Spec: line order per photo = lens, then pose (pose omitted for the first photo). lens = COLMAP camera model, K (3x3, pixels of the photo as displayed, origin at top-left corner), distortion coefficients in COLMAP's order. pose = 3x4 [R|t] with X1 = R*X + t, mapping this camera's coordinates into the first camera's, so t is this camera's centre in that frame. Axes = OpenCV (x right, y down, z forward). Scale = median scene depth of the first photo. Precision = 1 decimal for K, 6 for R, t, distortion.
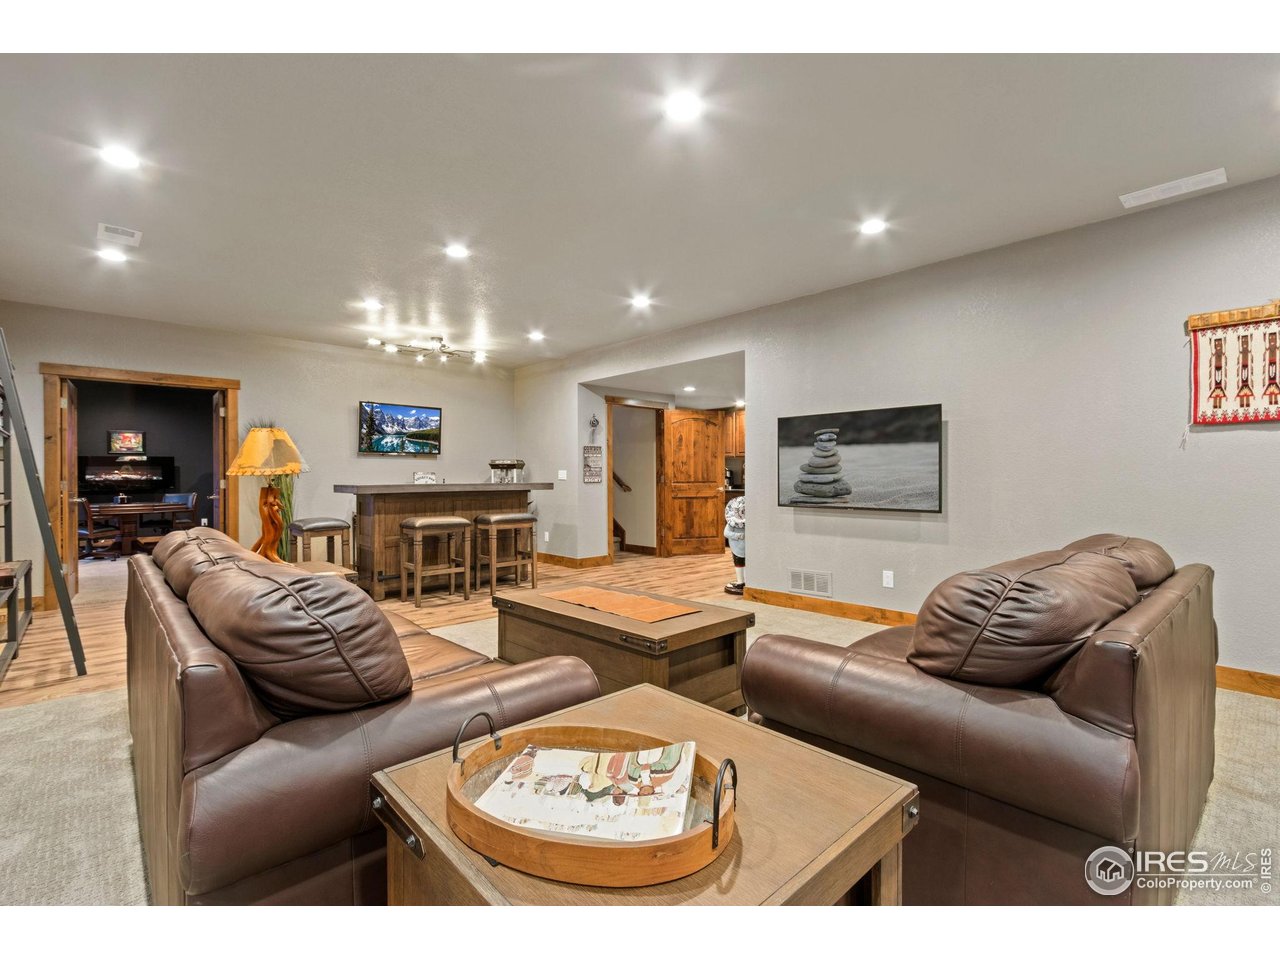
lens RADIAL K [[583.8, 0, 638.6], [0, 583.8, 479.6], [0, 0, 1]] dist [0.001784, -0.000097]
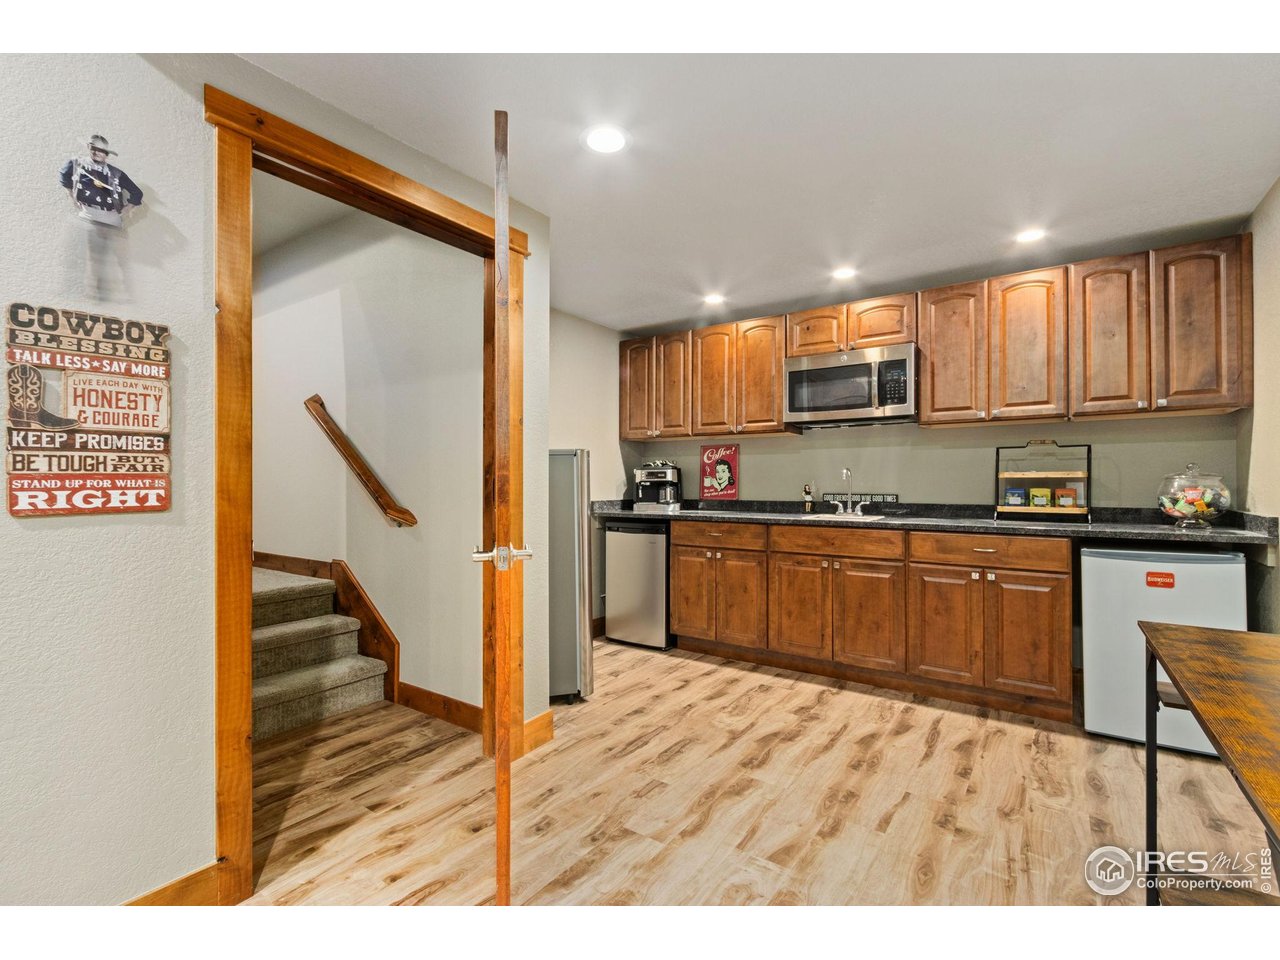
lens RADIAL K [[583.8, 0, 641.1], [0, 583.8, 479.2], [0, 0, 1]] dist [0.001784, -0.000097]
pose [[0.977172, 0.001803, 0.212442, 0.041740], [0.000046, 0.999962, -0.008697, -0.003070], [-0.212449, 0.008508, 0.977135, 0.647300]]
